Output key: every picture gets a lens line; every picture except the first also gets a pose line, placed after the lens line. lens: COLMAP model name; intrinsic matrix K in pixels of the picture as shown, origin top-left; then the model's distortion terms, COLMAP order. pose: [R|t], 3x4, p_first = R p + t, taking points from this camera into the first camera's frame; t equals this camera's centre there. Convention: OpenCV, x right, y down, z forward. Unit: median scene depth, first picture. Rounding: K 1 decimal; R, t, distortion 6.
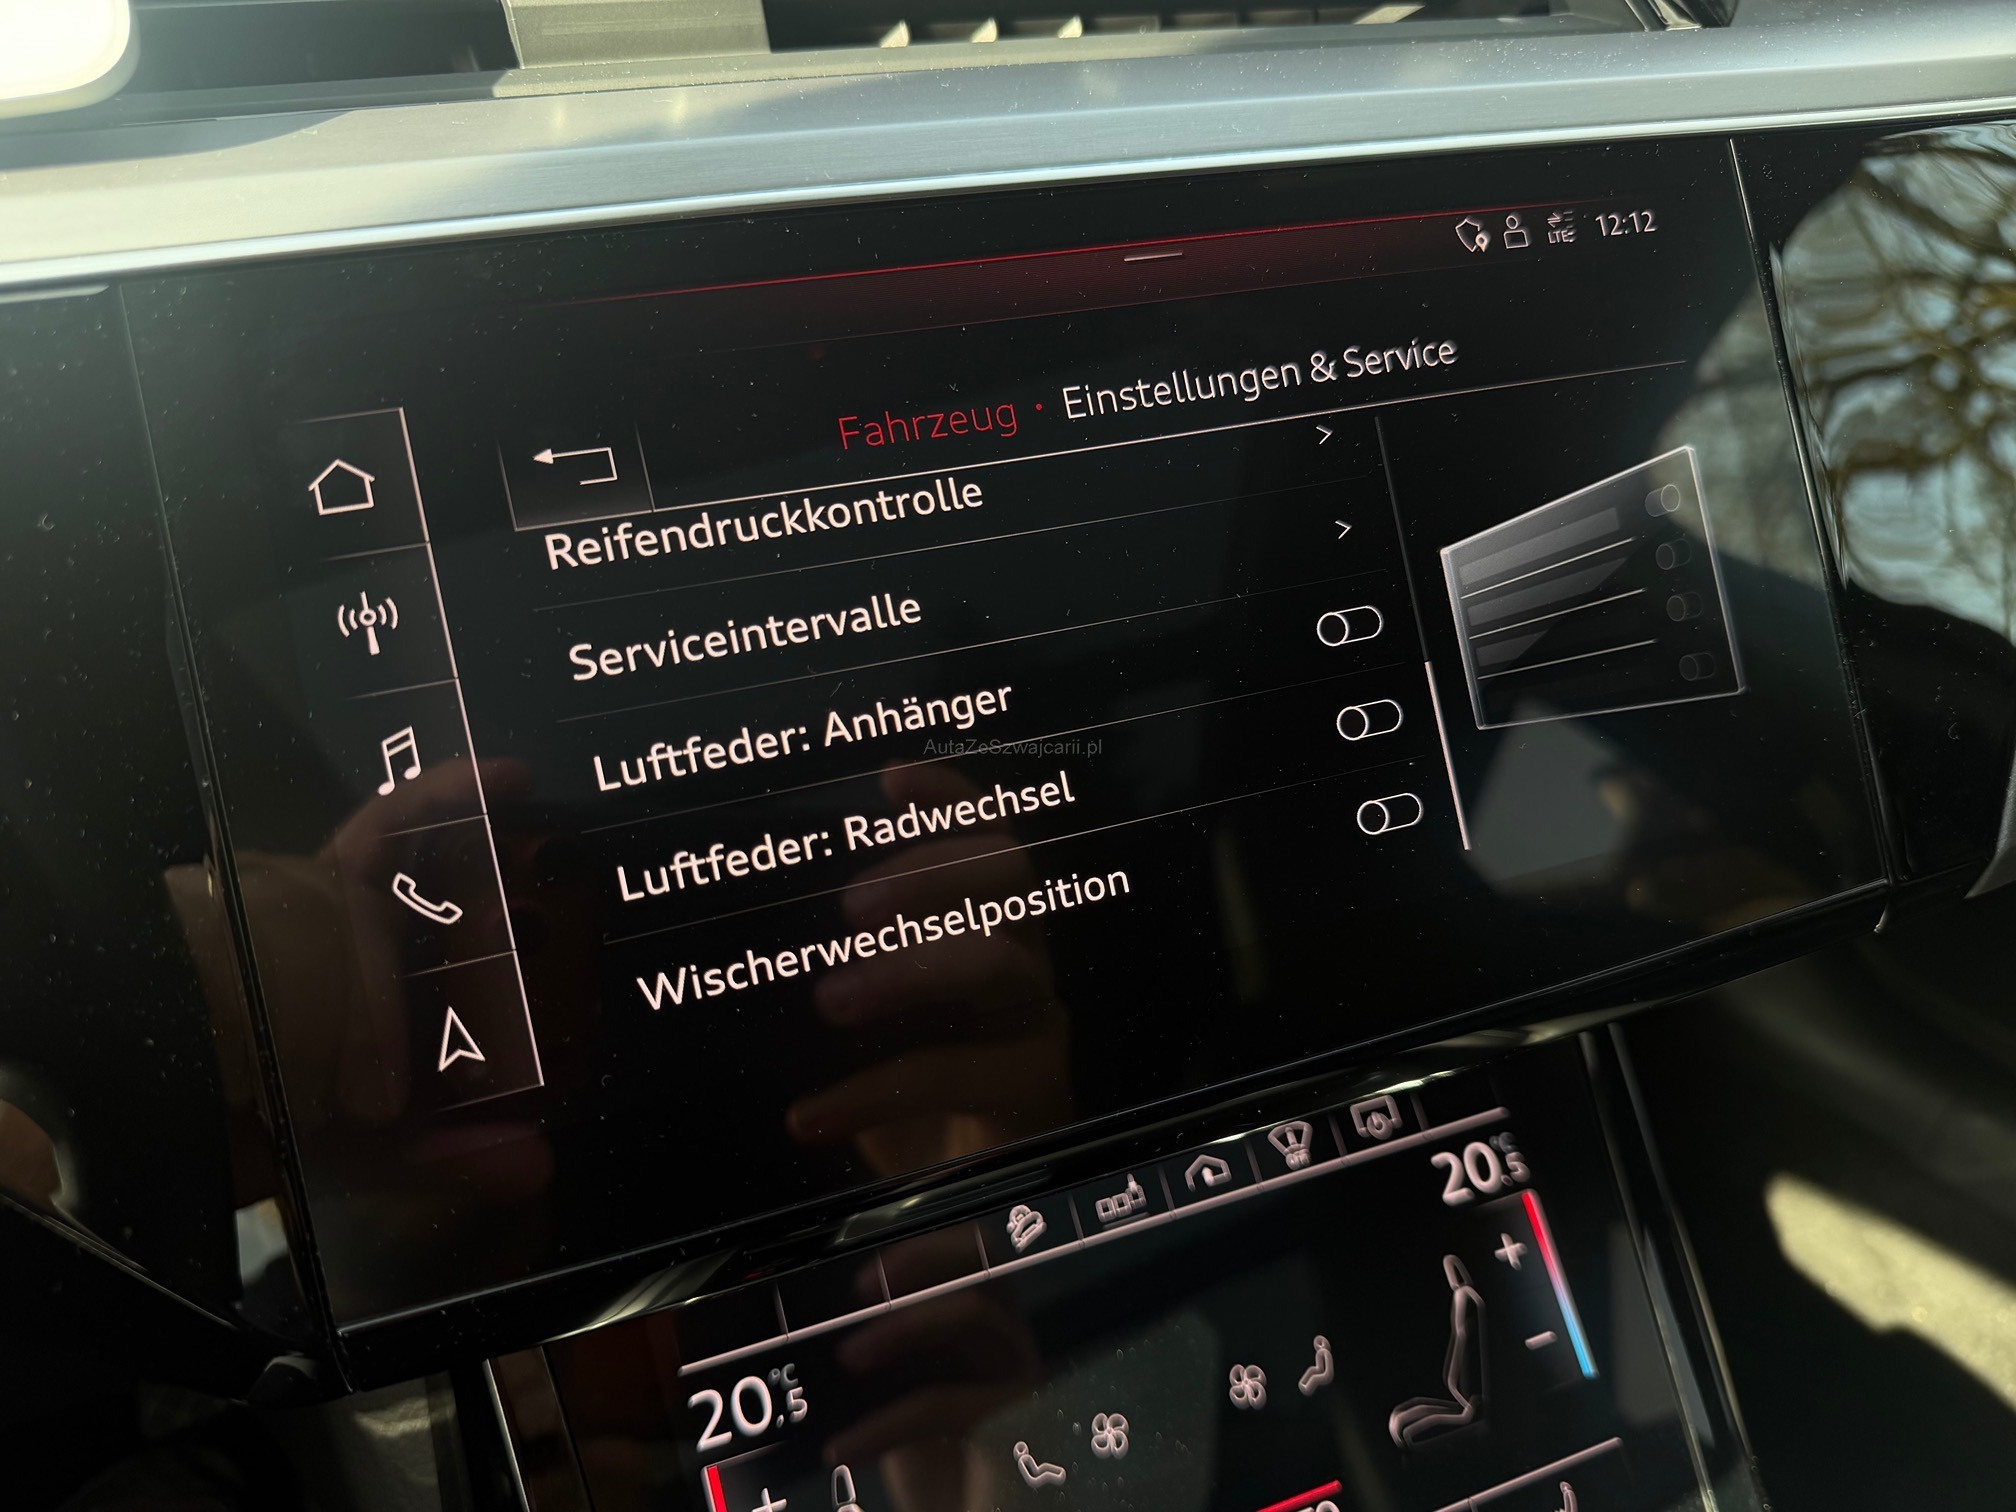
lens RADIAL K [[1426.2, 0, 1008.4], [0, 1426.2, 767.4], [0, 0, 1]] dist [-0.024083, 0.002943]
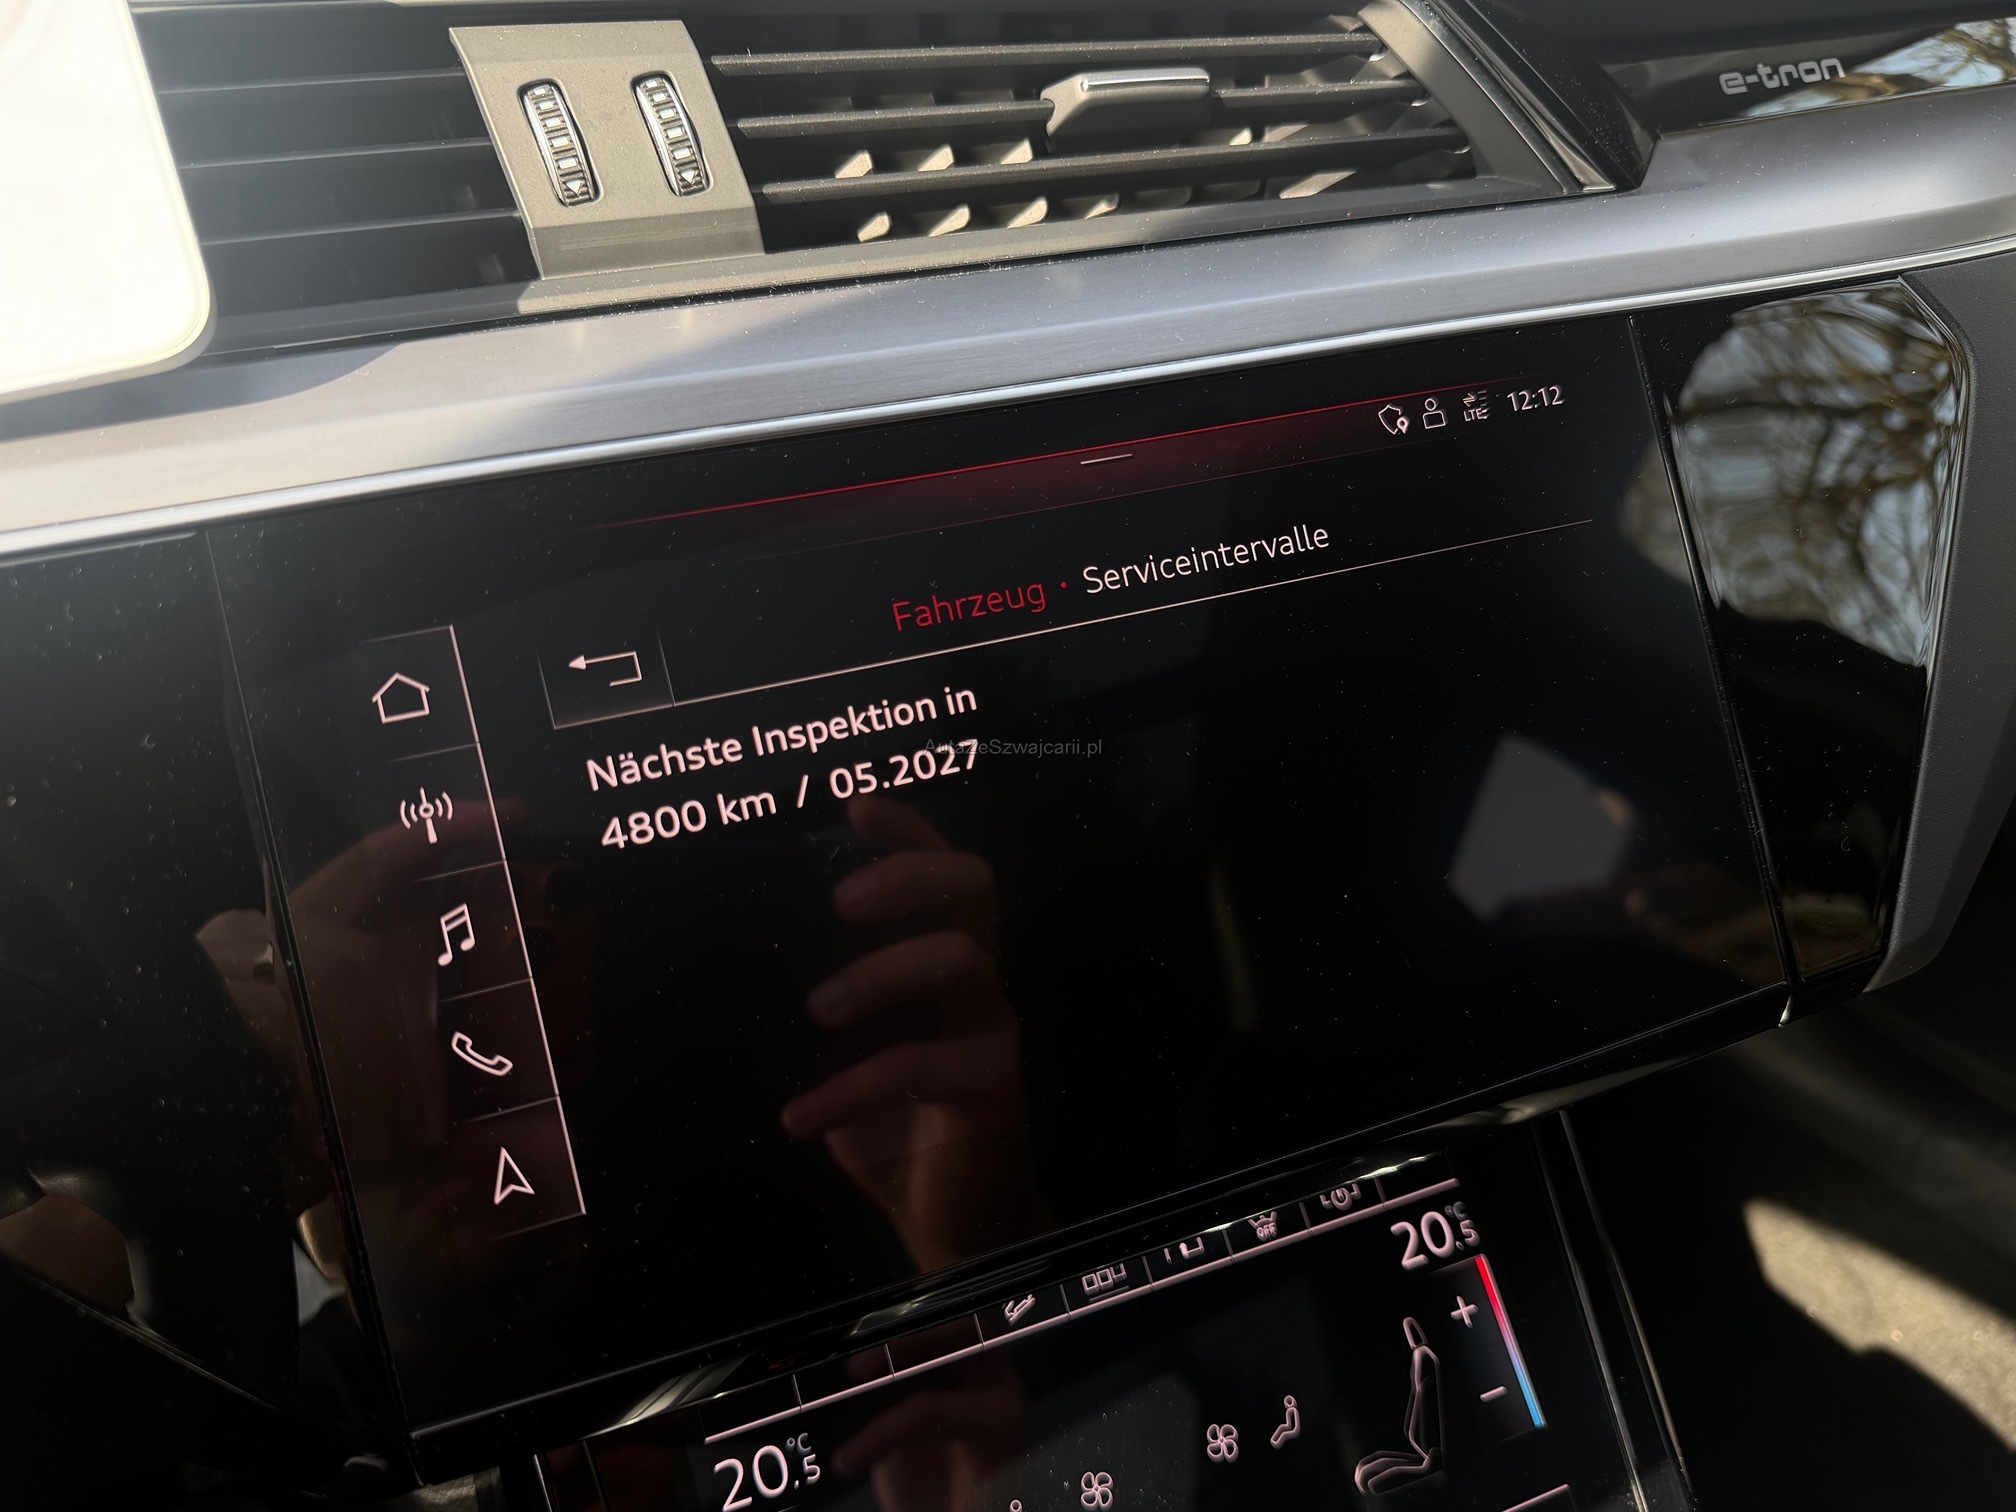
lens RADIAL K [[1418.3, 0, 1005.2], [0, 1418.3, 768.8], [0, 0, 1]] dist [-0.010983, -0.005475]
pose [[0.999801, -0.019527, -0.004060, 0.015903], [0.019488, 0.999768, -0.009205, -0.079137], [0.004239, 0.009124, 0.999949, -0.097817]]
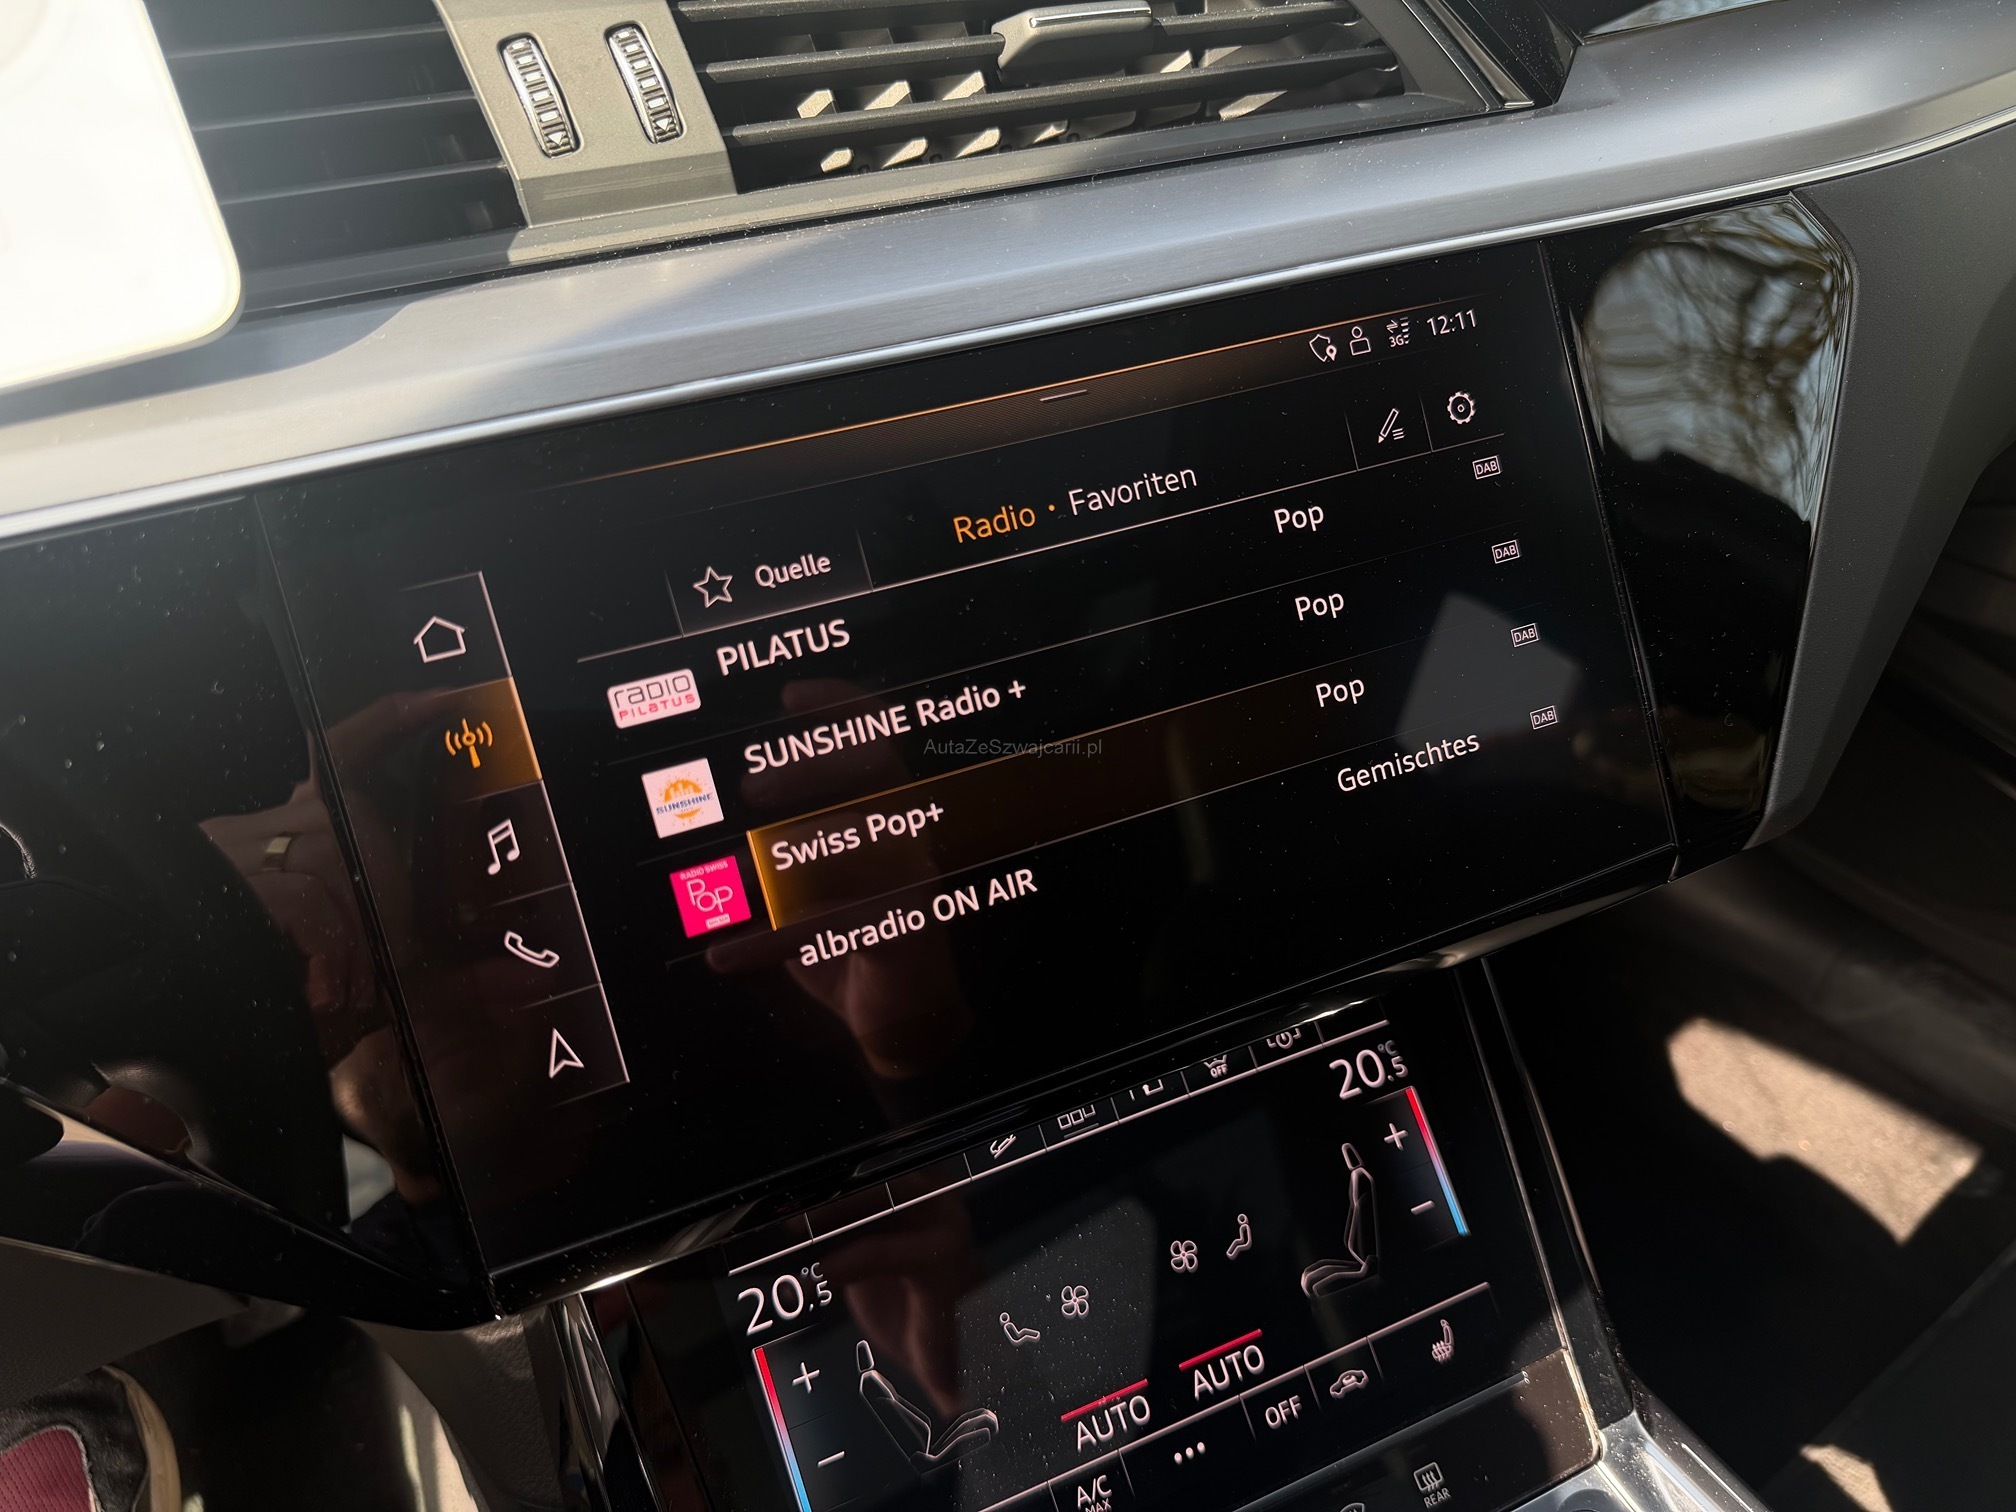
lens RADIAL K [[1398.5, 0, 1006.6], [0, 1398.5, 748.2], [0, 0, 1]] dist [0.047552, -0.081660]
pose [[0.998539, -0.048957, 0.022889, 0.006616], [0.047039, 0.995850, 0.077908, -0.114942], [-0.026608, -0.076718, 0.996698, -0.195694]]
